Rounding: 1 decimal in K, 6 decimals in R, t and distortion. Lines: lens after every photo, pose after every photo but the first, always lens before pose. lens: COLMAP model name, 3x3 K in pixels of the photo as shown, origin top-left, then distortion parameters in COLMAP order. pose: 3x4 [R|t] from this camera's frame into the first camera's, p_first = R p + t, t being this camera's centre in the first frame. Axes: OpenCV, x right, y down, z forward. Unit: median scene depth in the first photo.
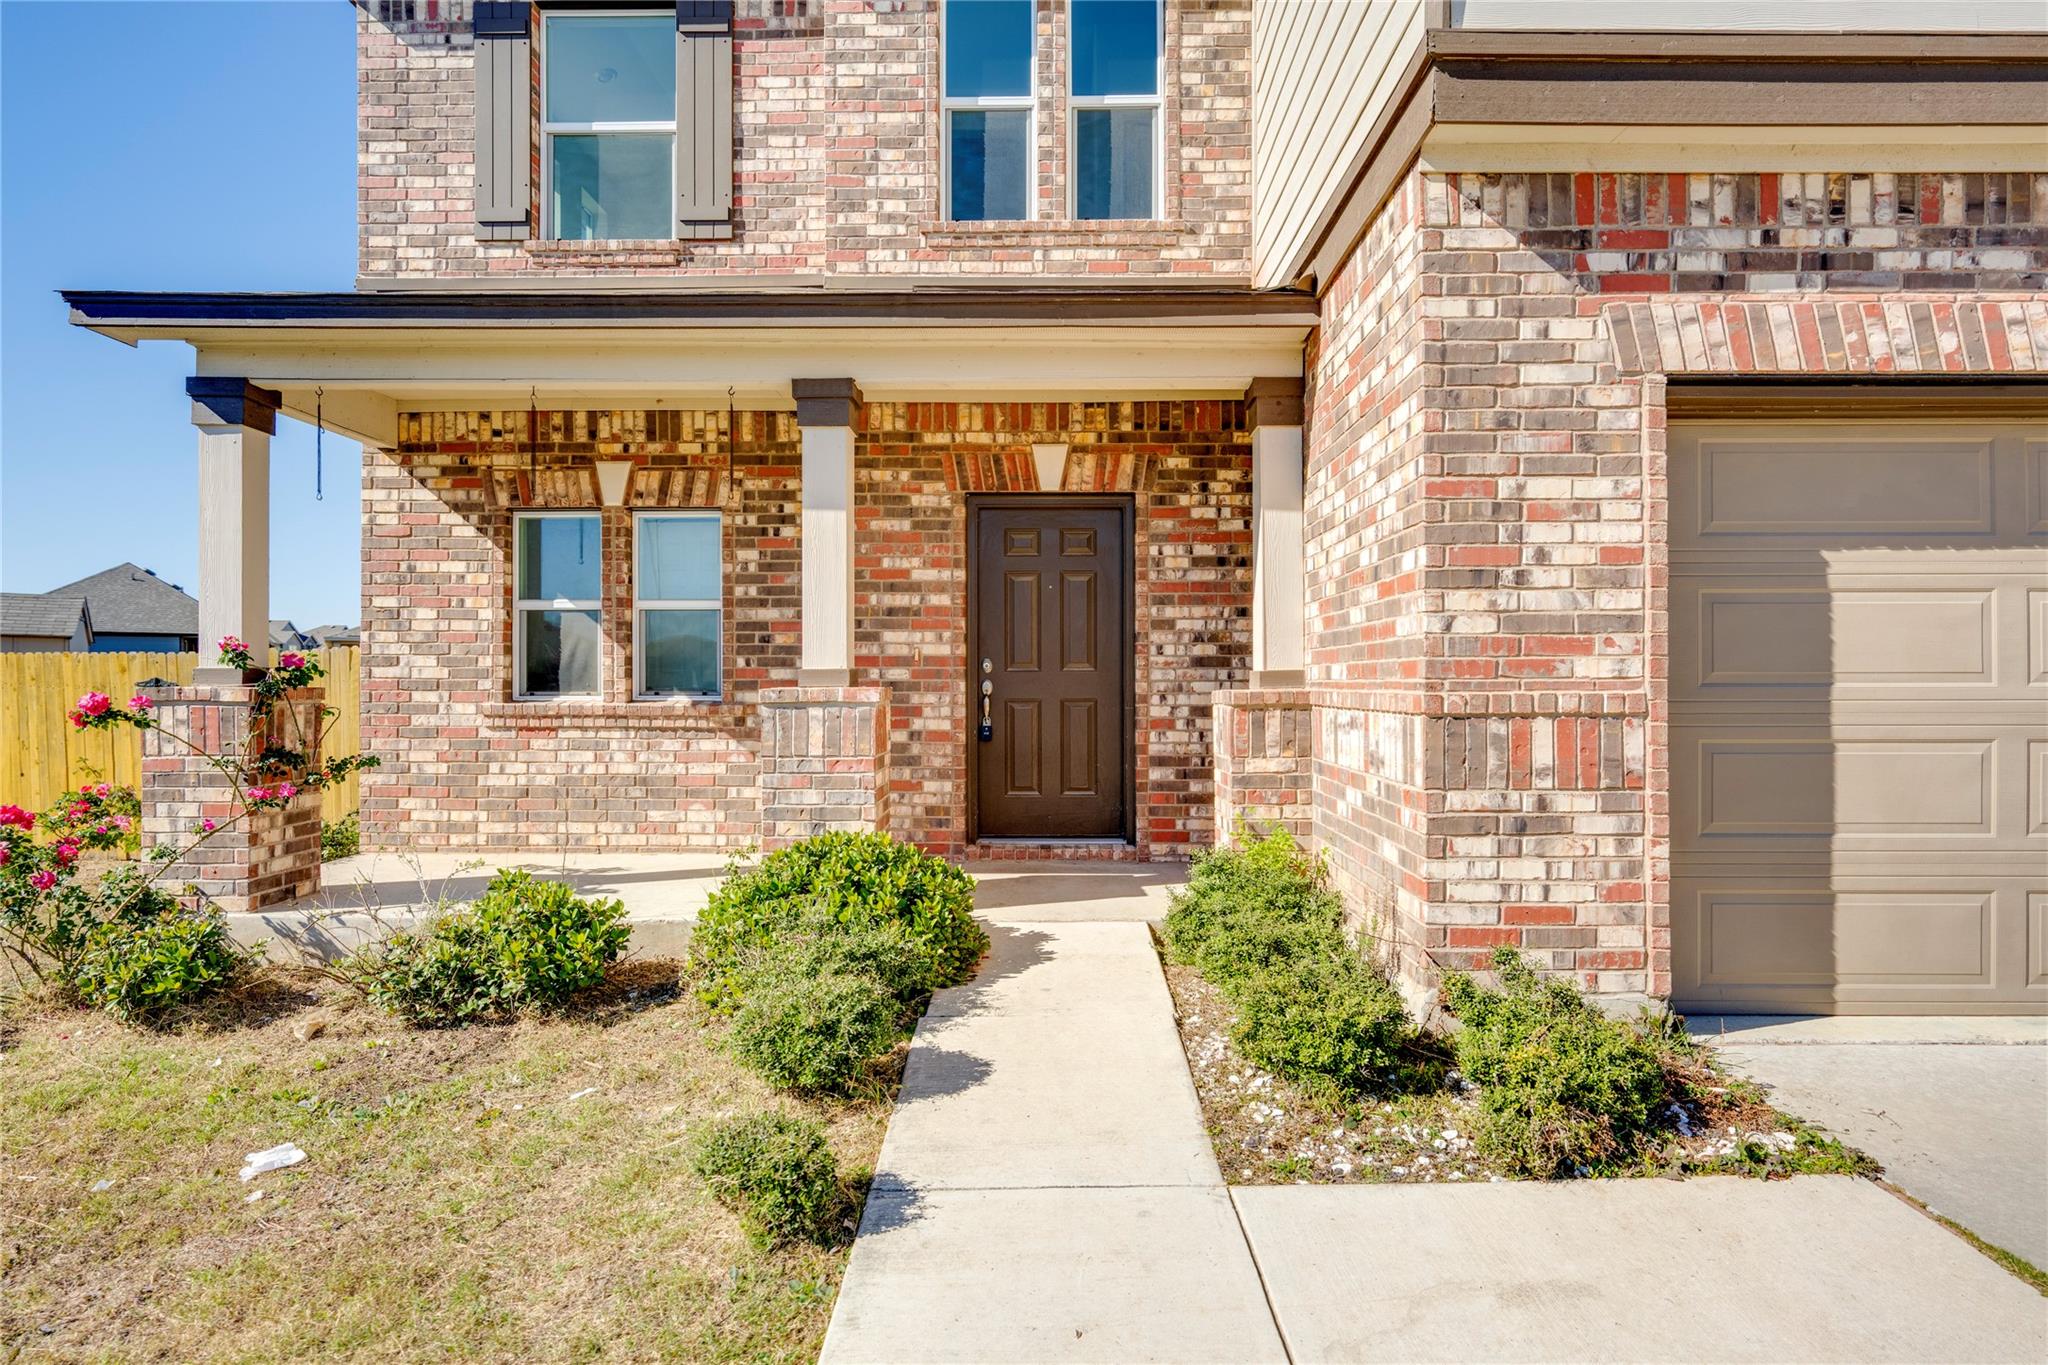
lens RADIAL K [[938.5, 0, 1054.6], [0, 938.5, 688.6], [0, 0, 1]] dist [-0.001681, -0.000710]
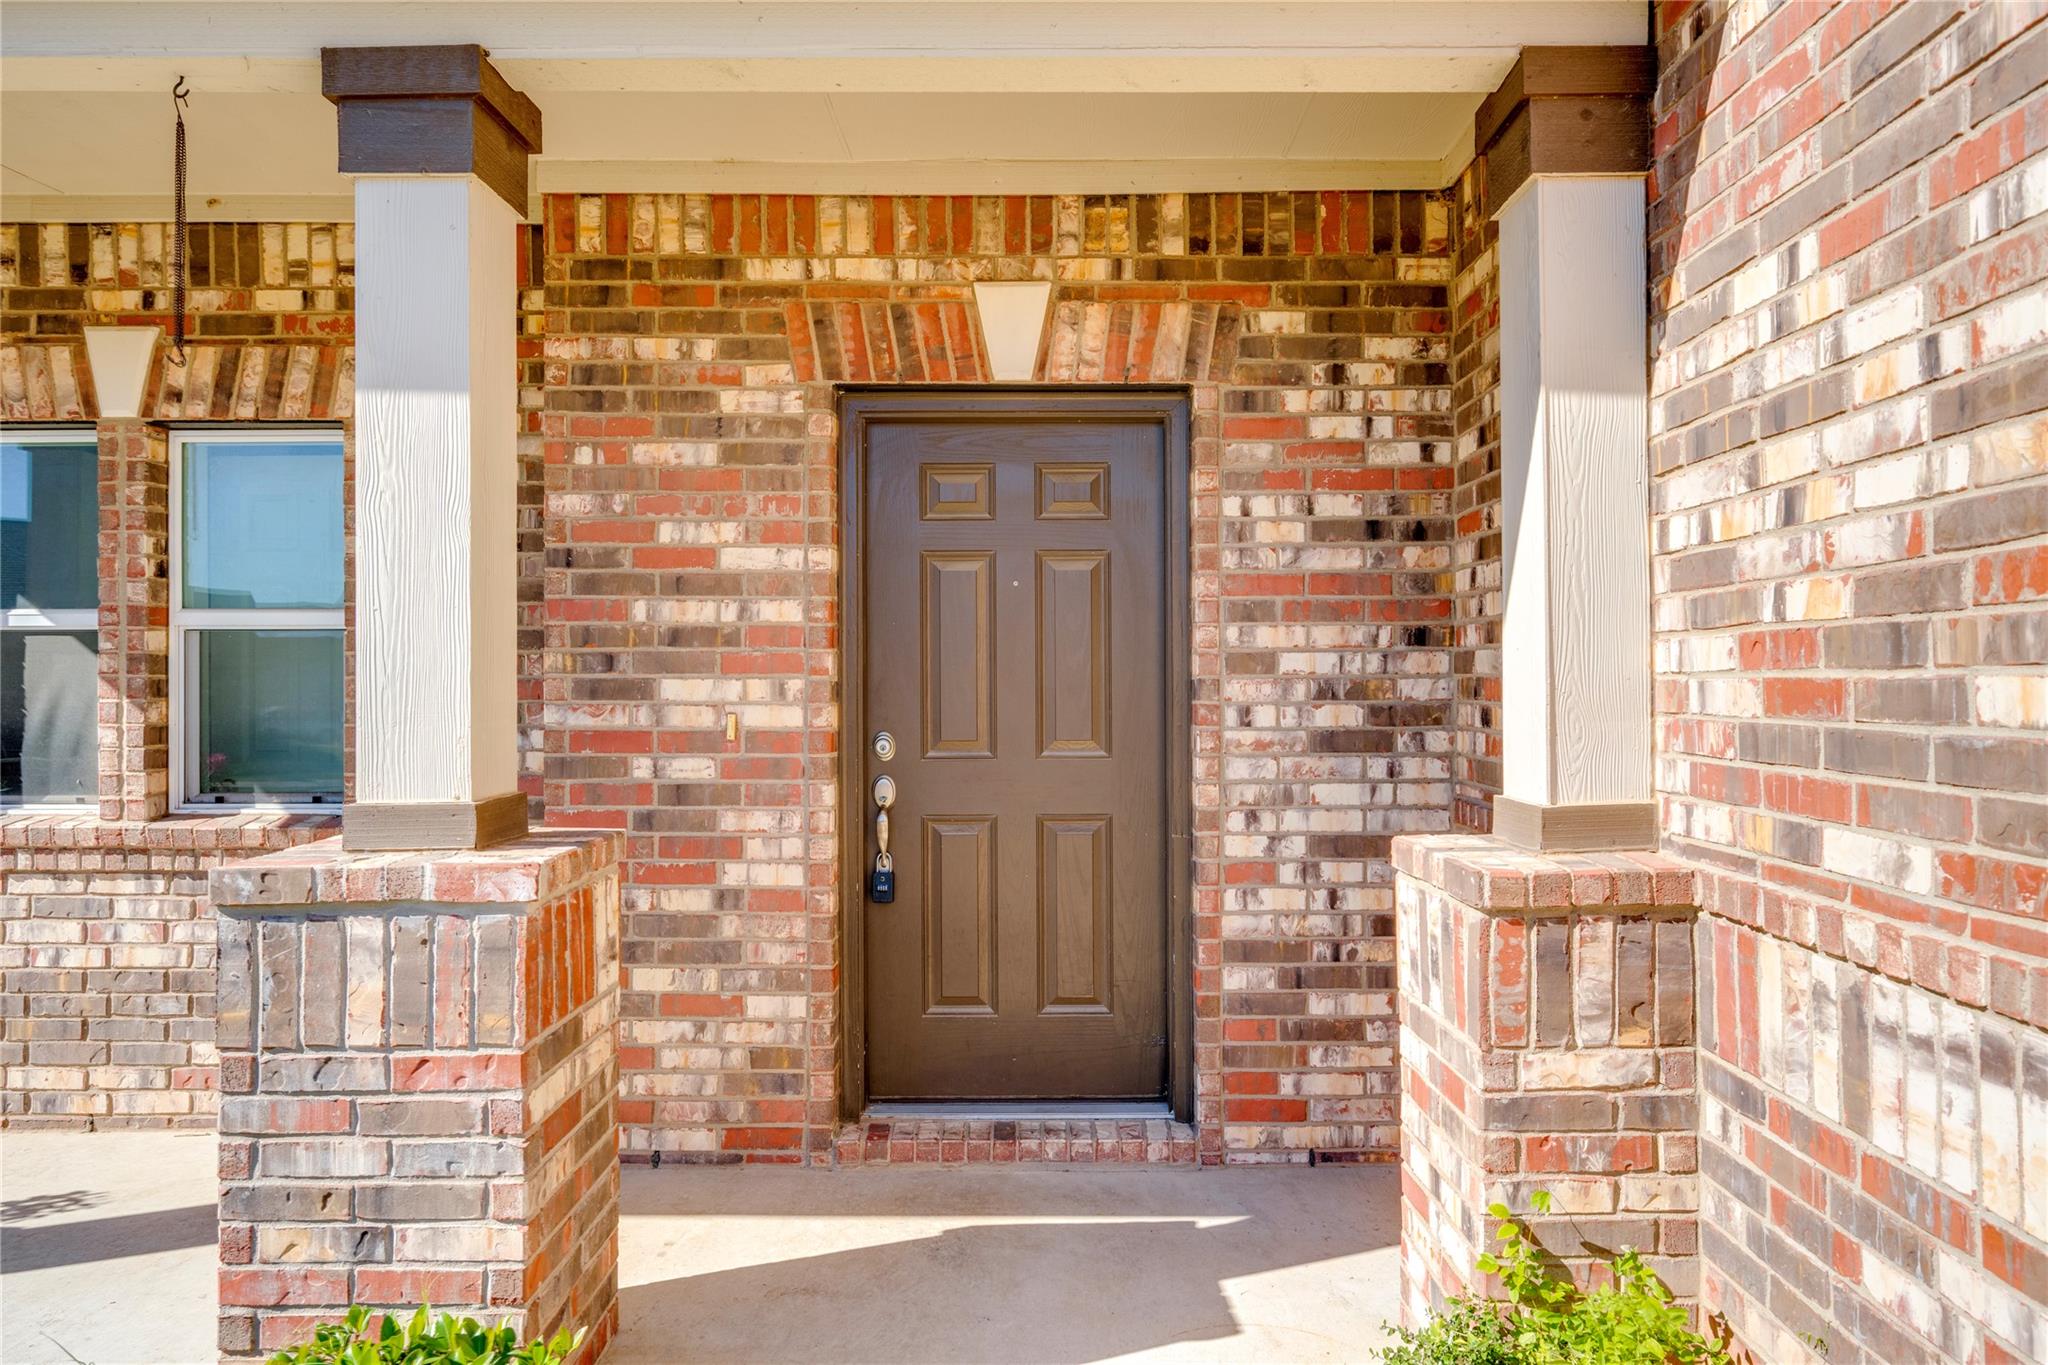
lens RADIAL K [[1028.5, 0, 1060.8], [0, 1028.5, 684.0], [0, 0, 1]] dist [0.001017, 0.000130]
pose [[0.999957, -0.002180, 0.009004, 0.014443], [0.002166, 0.999996, 0.001566, -0.058501], [-0.009007, -0.001546, 0.999958, 0.479954]]
